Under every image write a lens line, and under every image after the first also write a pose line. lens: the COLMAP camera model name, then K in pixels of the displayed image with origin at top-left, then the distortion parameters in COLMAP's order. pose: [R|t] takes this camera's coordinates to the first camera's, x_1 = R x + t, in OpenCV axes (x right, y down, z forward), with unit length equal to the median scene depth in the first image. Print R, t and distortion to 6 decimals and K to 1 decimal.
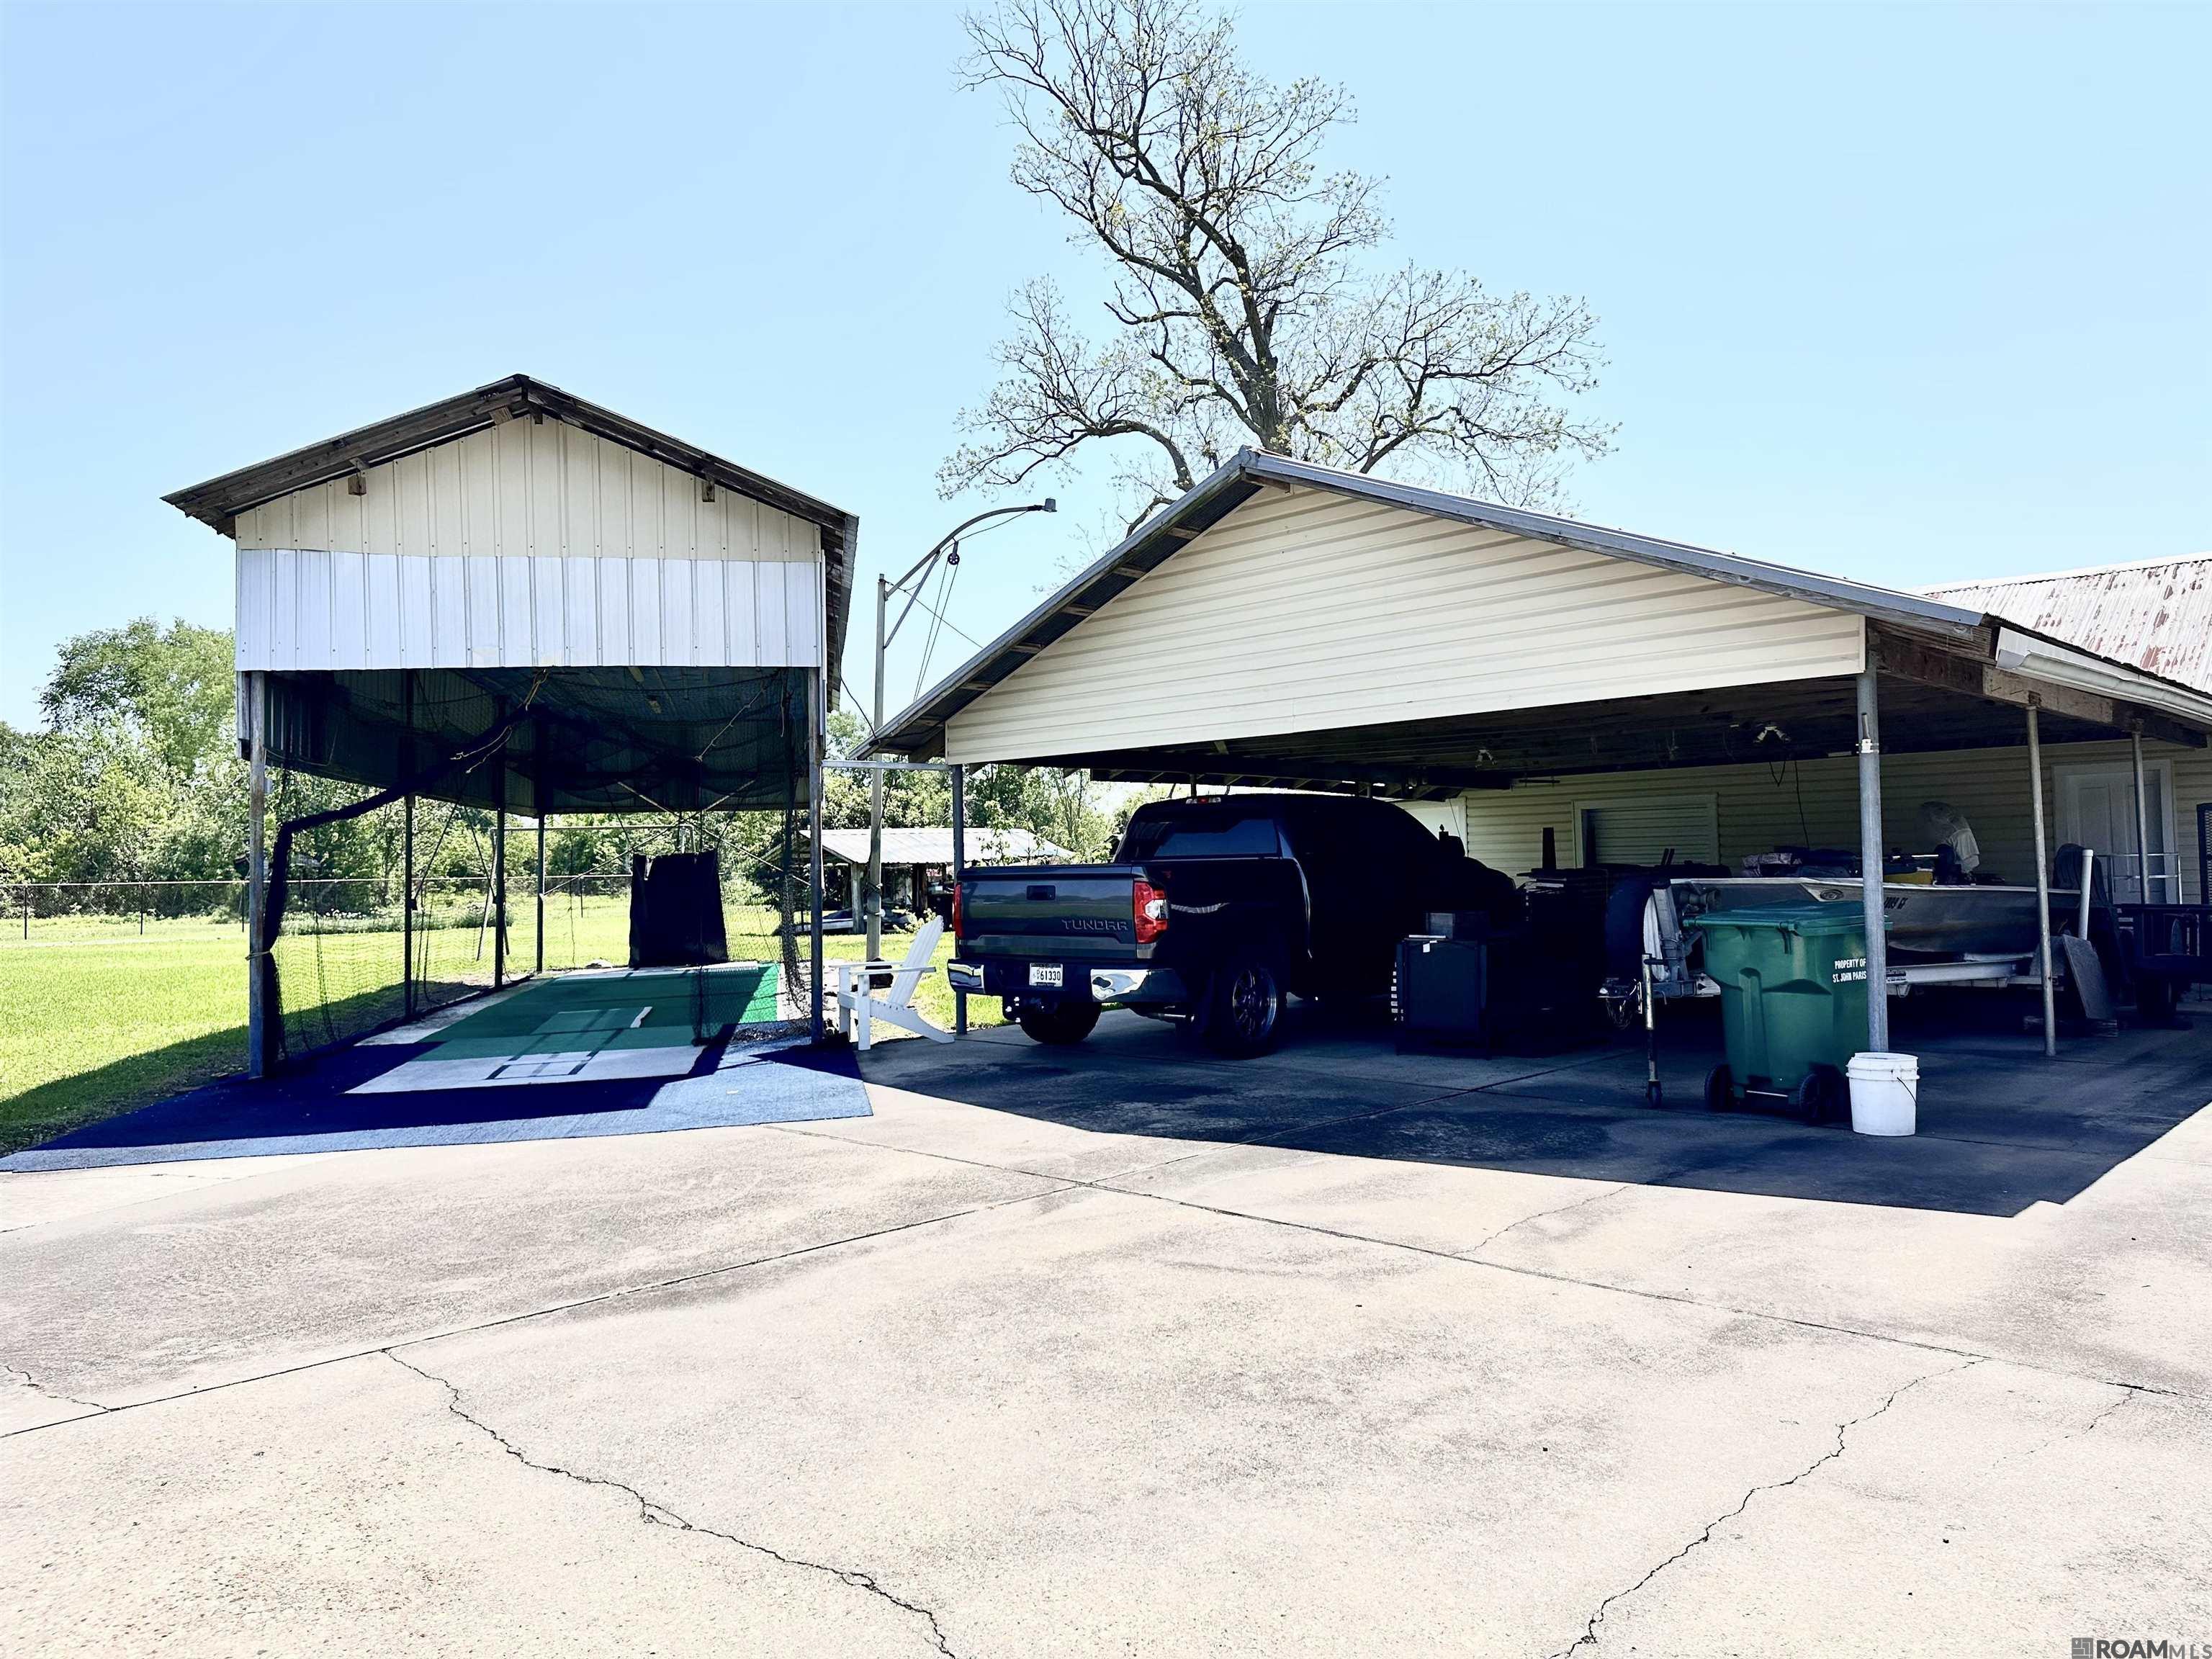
lens RADIAL K [[1586.0, 0, 1122.0], [0, 1586.0, 814.0], [0, 0, 1]] dist [0.080527, -0.139310]
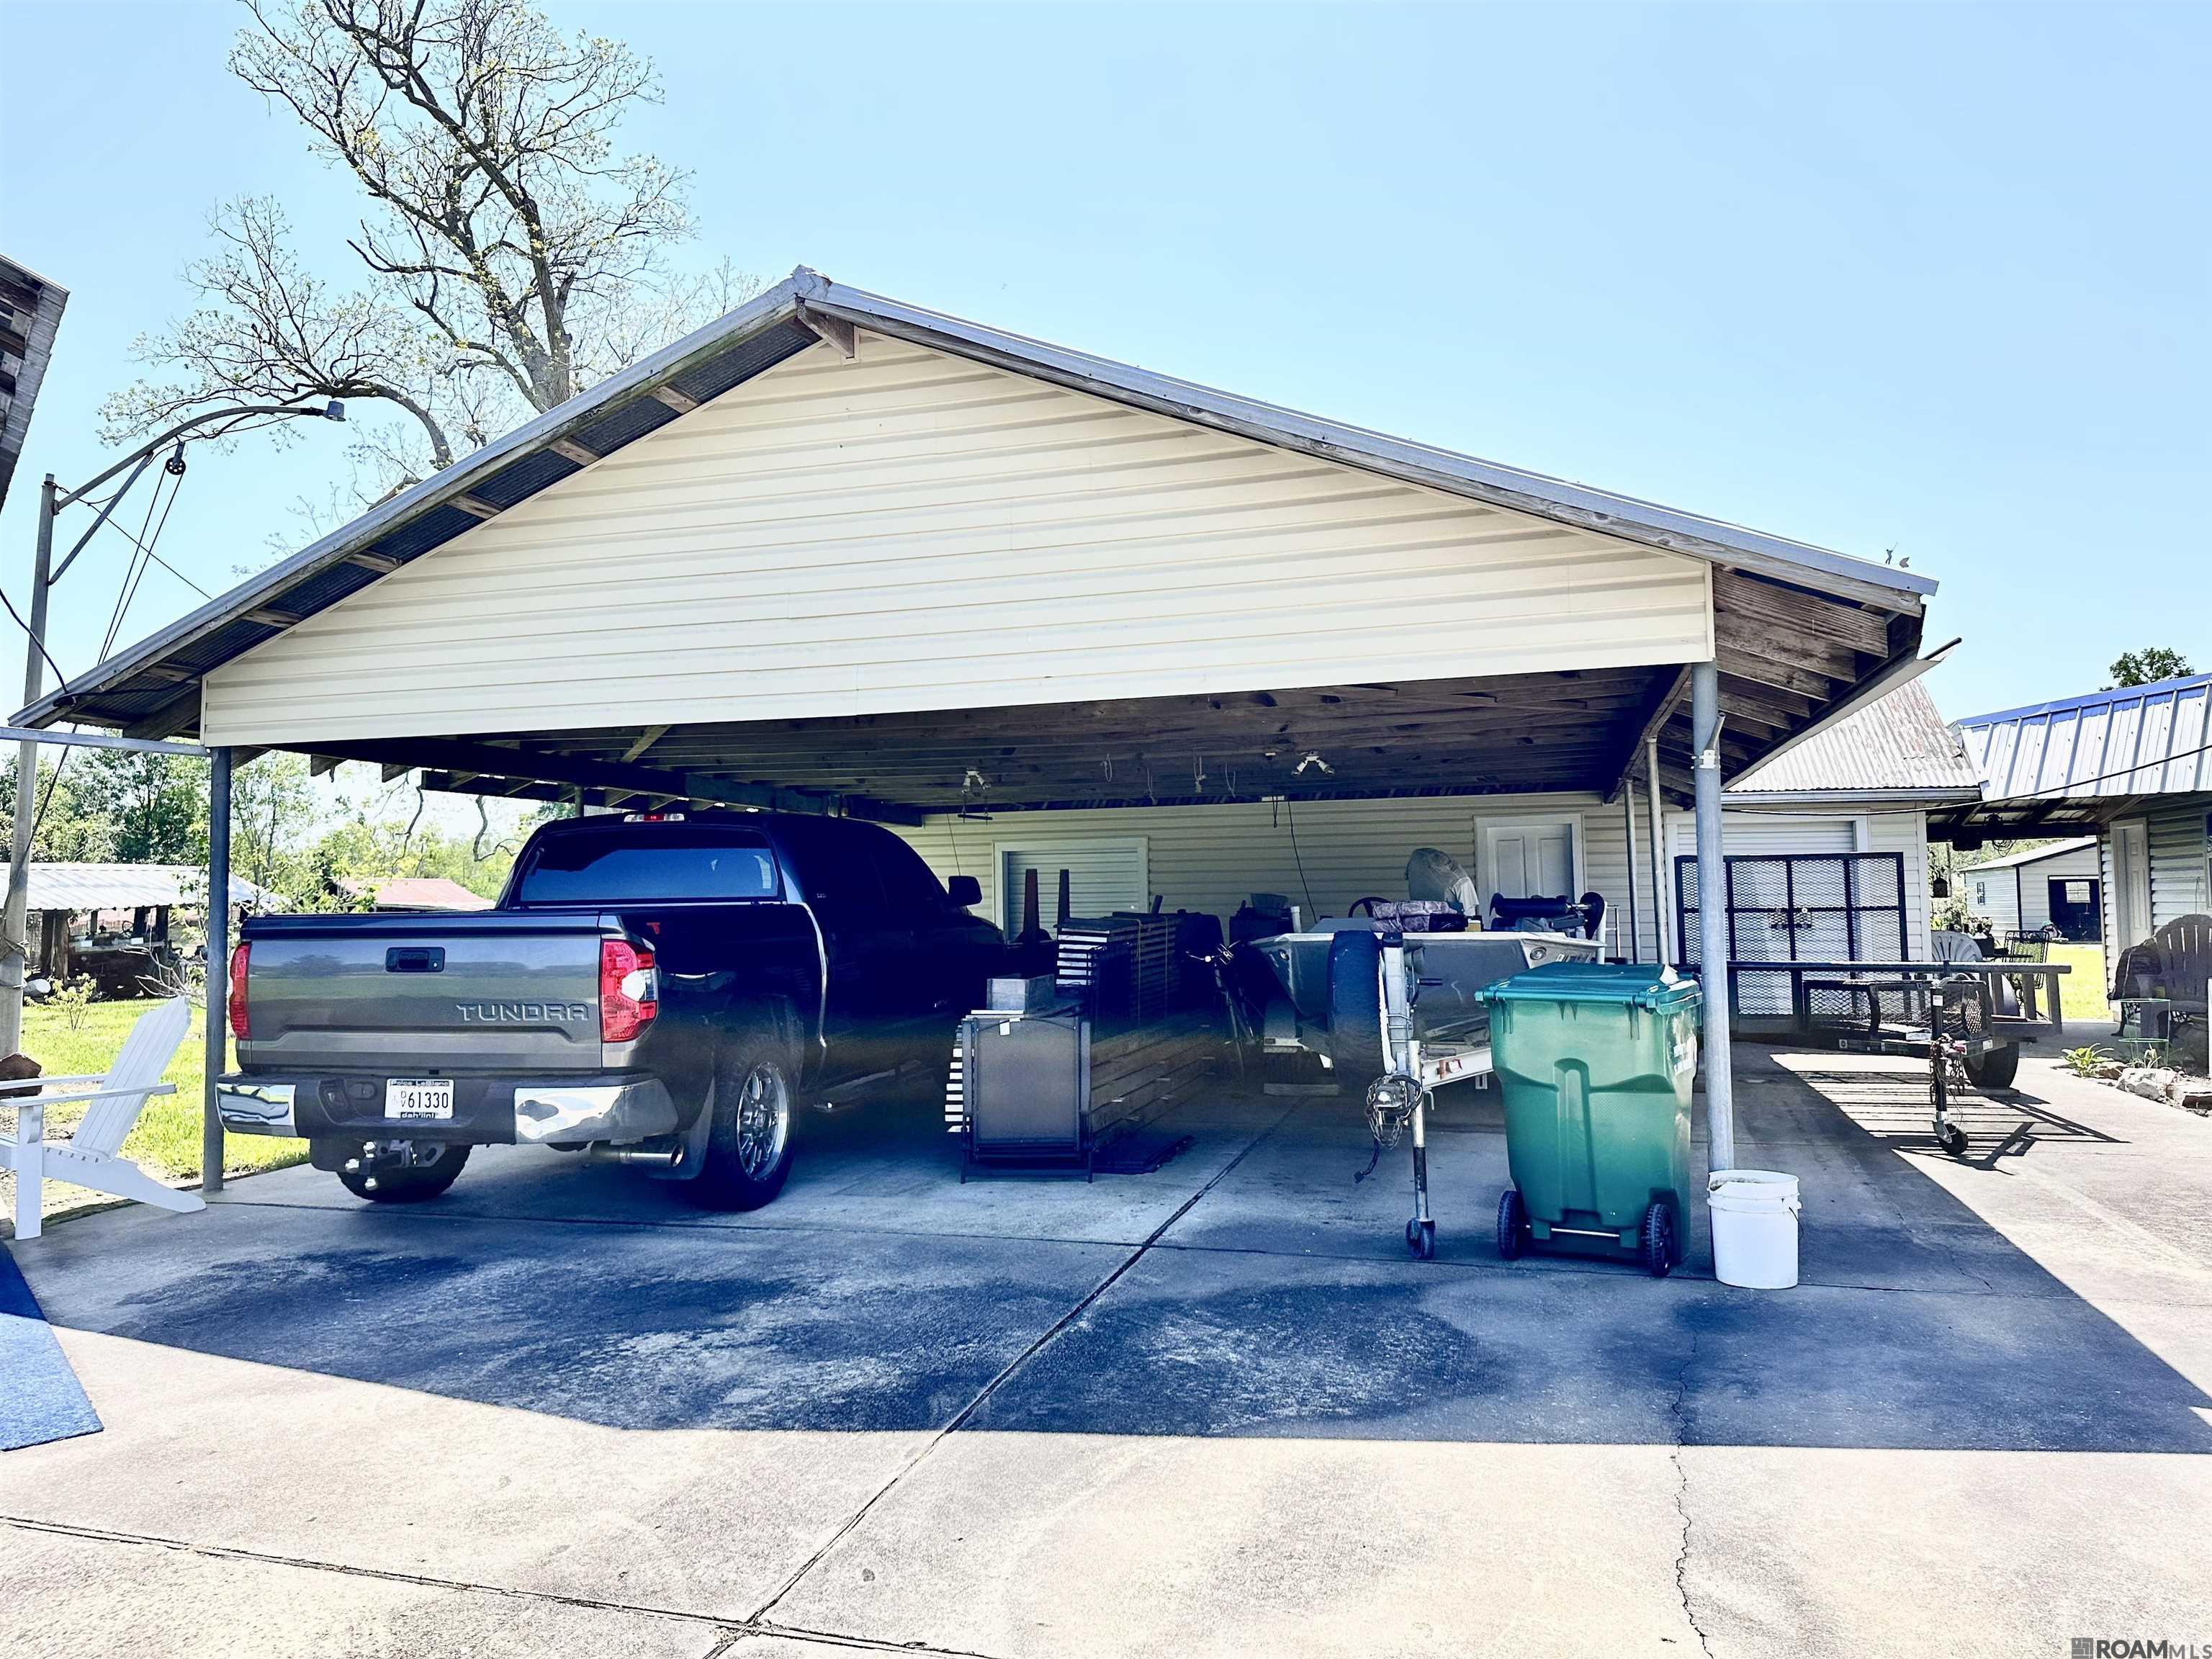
lens RADIAL K [[1537.9, 0, 1115.2], [0, 1537.9, 818.3], [0, 0, 1]] dist [0.024979, -0.037427]
pose [[0.882452, 0.034153, 0.469161, -0.044713], [-0.019888, 0.999178, -0.035330, 0.006082], [-0.469982, 0.021846, 0.882406, 0.179653]]
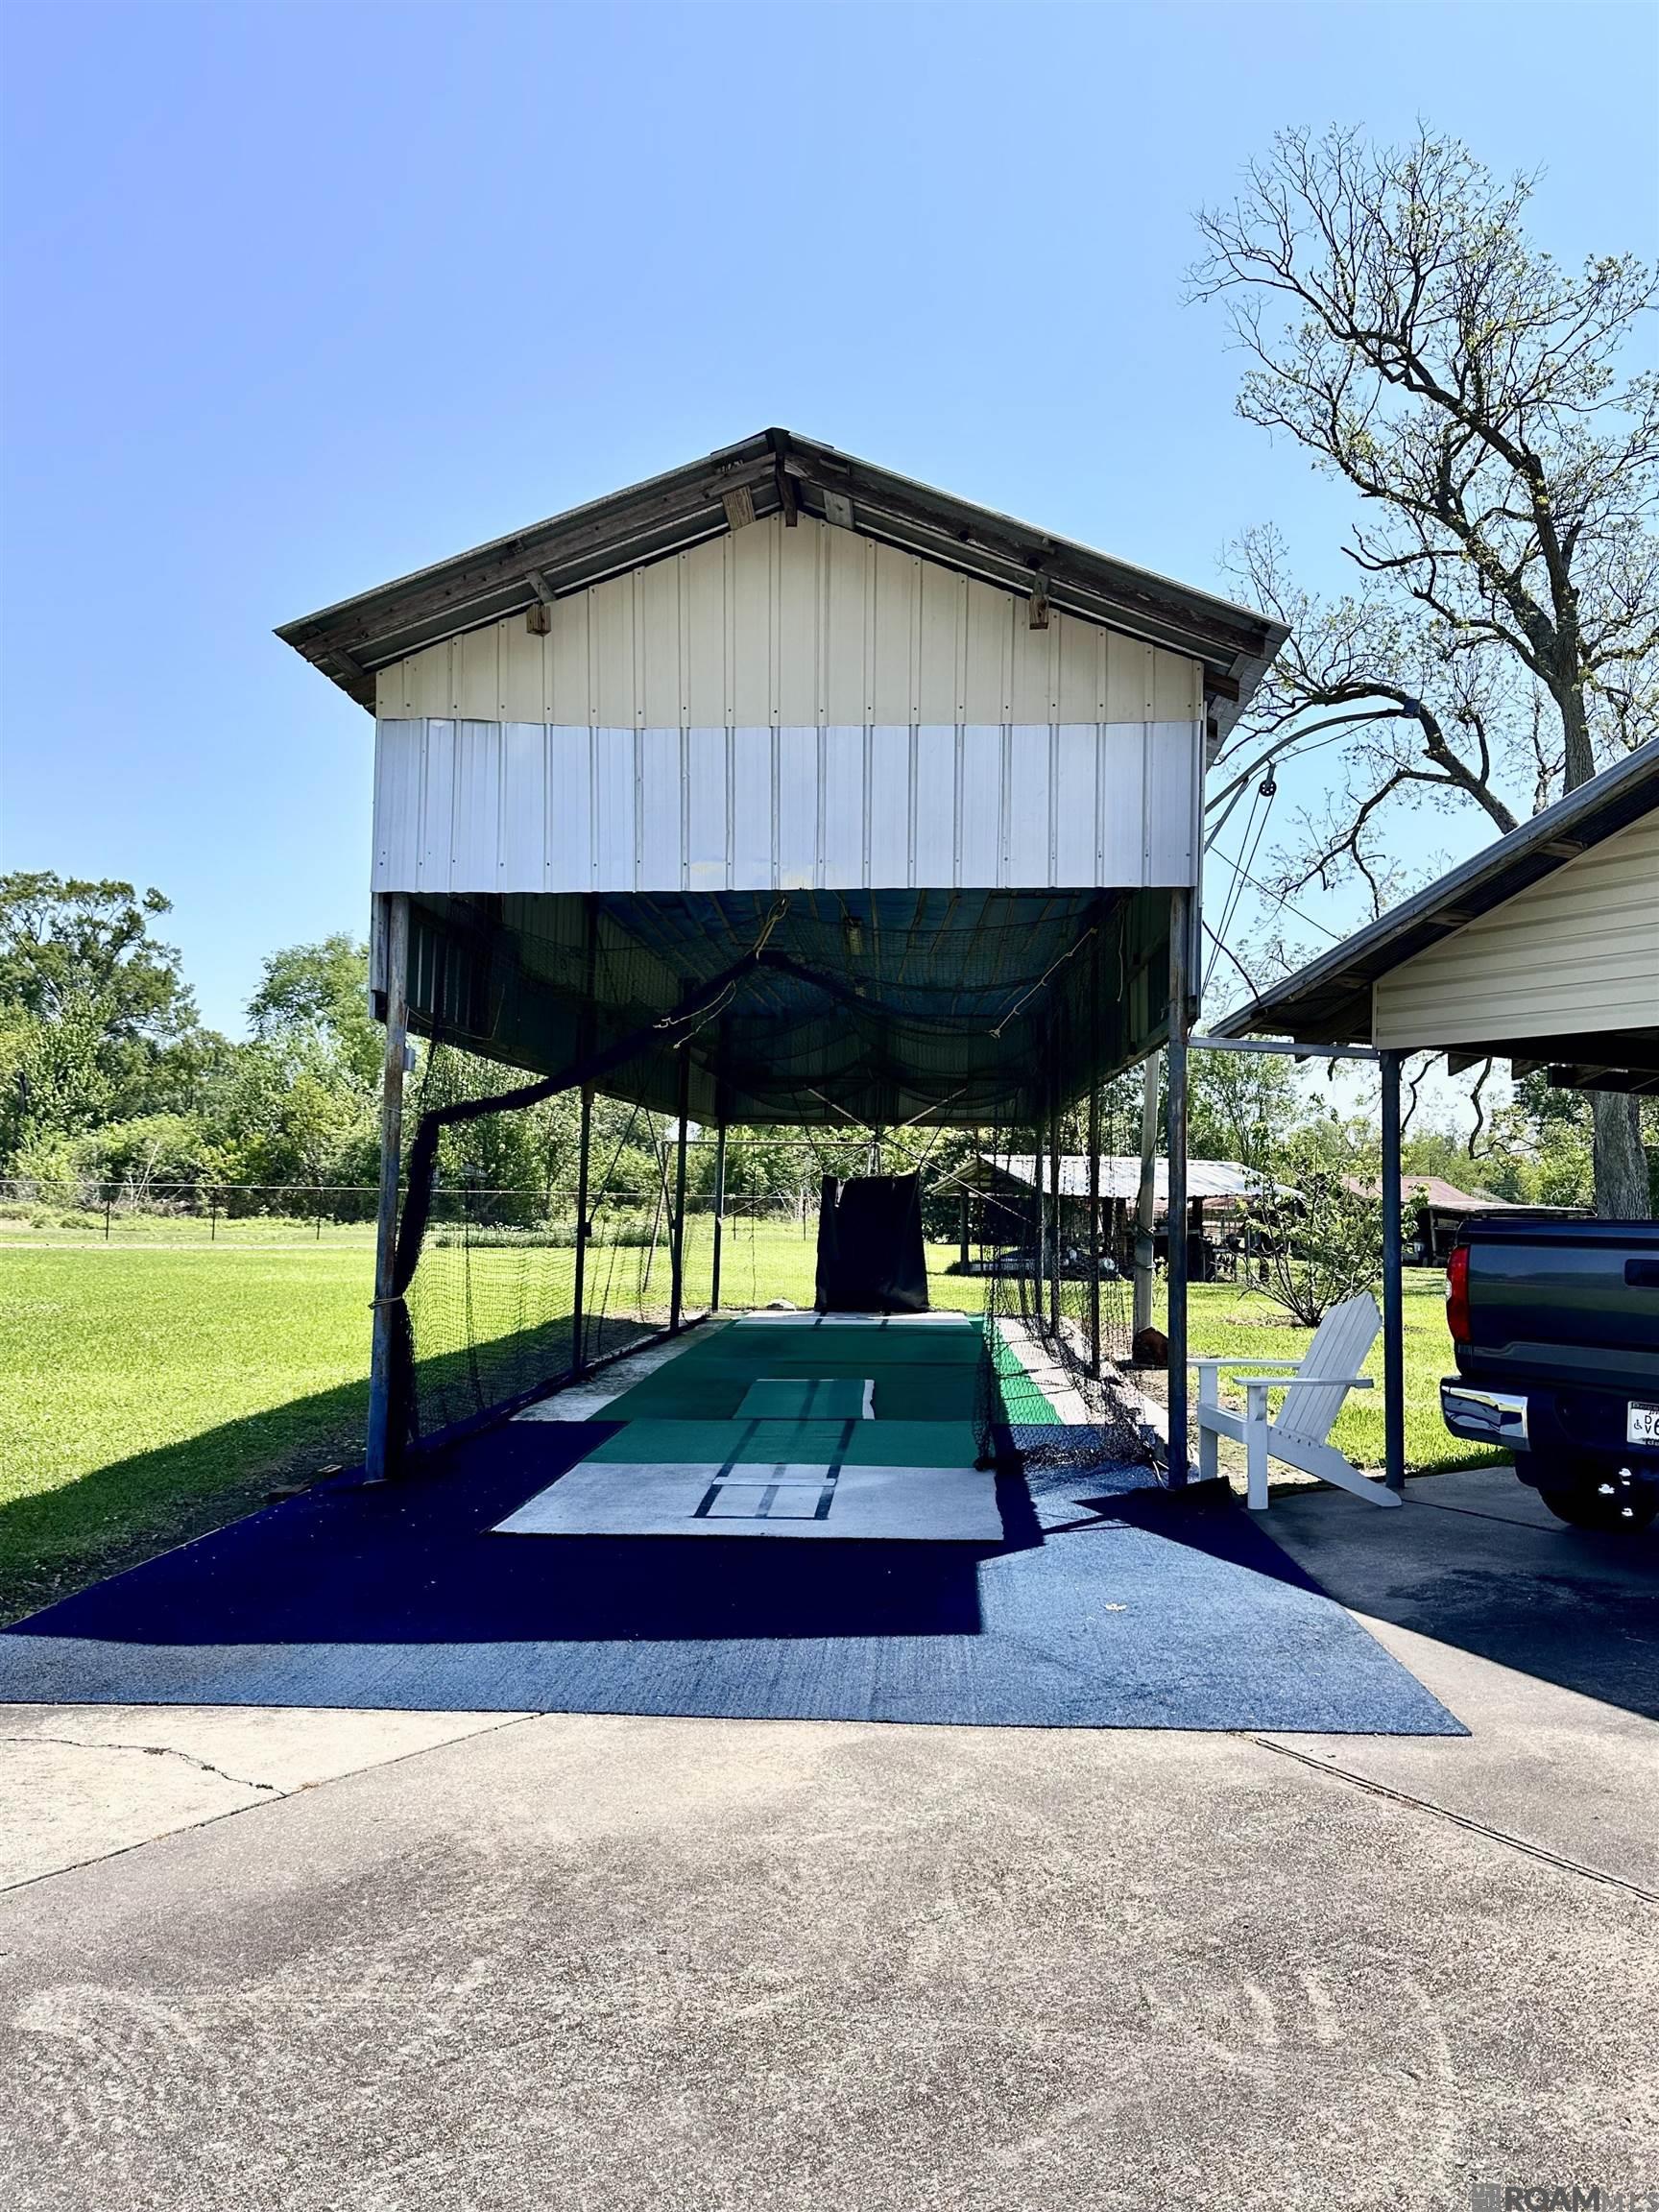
lens RADIAL K [[1586.0, 0, 829.5], [0, 1586.0, 1106.0], [0, 0, 1]] dist [0.080527, -0.139310]
pose [[0.967369, 0.022508, -0.252369, -0.092794], [-0.028639, 0.999377, -0.020645, 0.005956], [0.251747, 0.027198, 0.967411, 0.194184]]
